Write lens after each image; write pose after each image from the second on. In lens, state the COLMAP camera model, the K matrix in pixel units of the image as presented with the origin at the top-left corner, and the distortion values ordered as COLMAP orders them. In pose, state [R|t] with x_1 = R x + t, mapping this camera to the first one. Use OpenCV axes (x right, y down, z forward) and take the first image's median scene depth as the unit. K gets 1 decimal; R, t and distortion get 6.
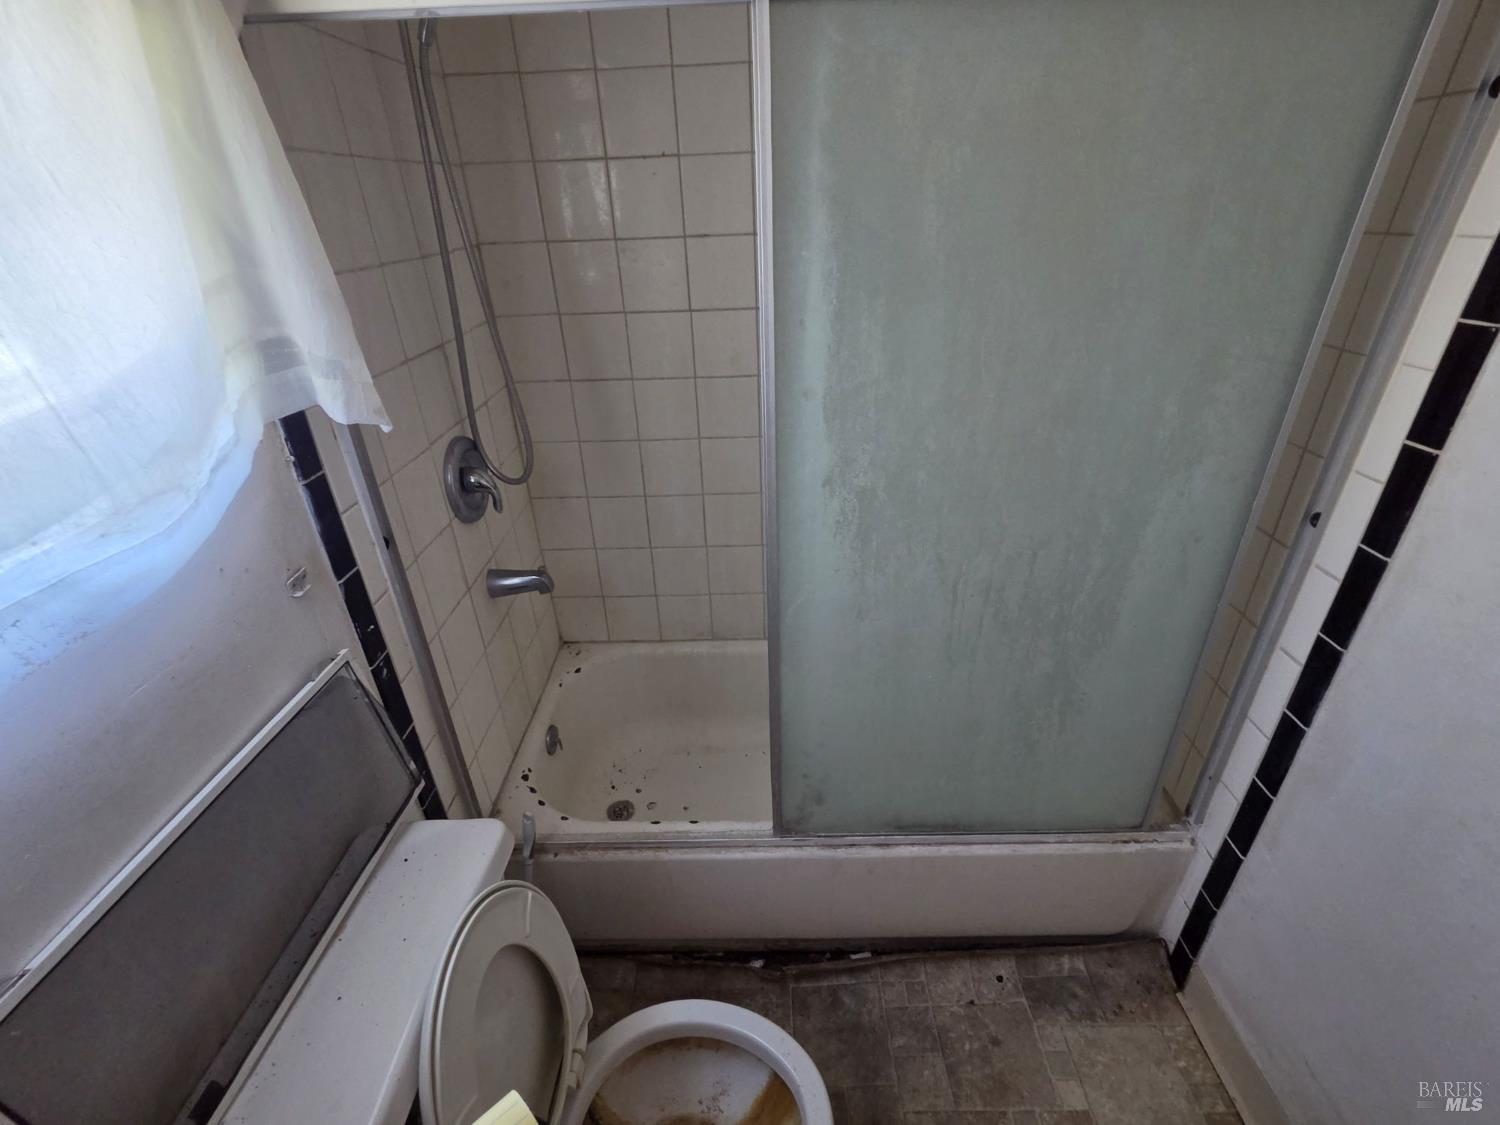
lens RADIAL K [[682.0, 0, 750.0], [0, 682.0, 574.0], [0, 0, 1]] dist [0.004217, 0.000229]
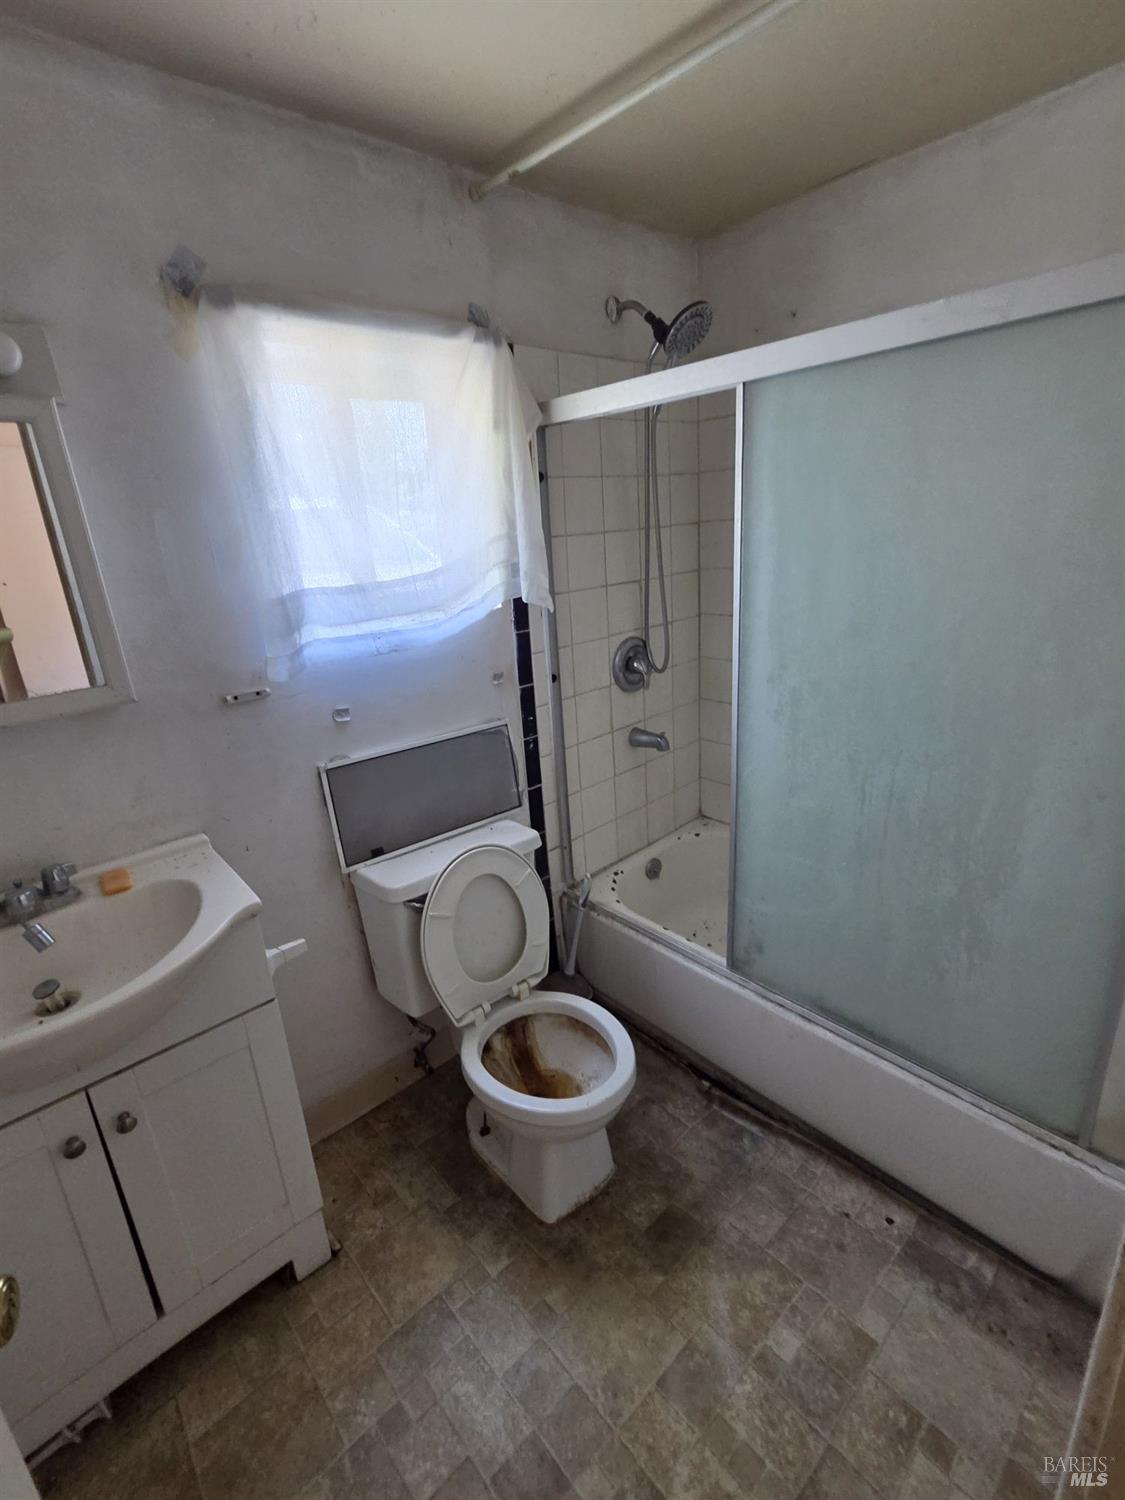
lens RADIAL K [[682.0, 0, 562.5], [0, 682.0, 750.0], [0, 0, 1]] dist [0.004217, 0.000229]
pose [[0.681550, 0.226257, -0.695915, 0.618492], [-0.319599, 0.947540, -0.004936, 0.108877], [0.658290, 0.225778, 0.718107, -0.191963]]
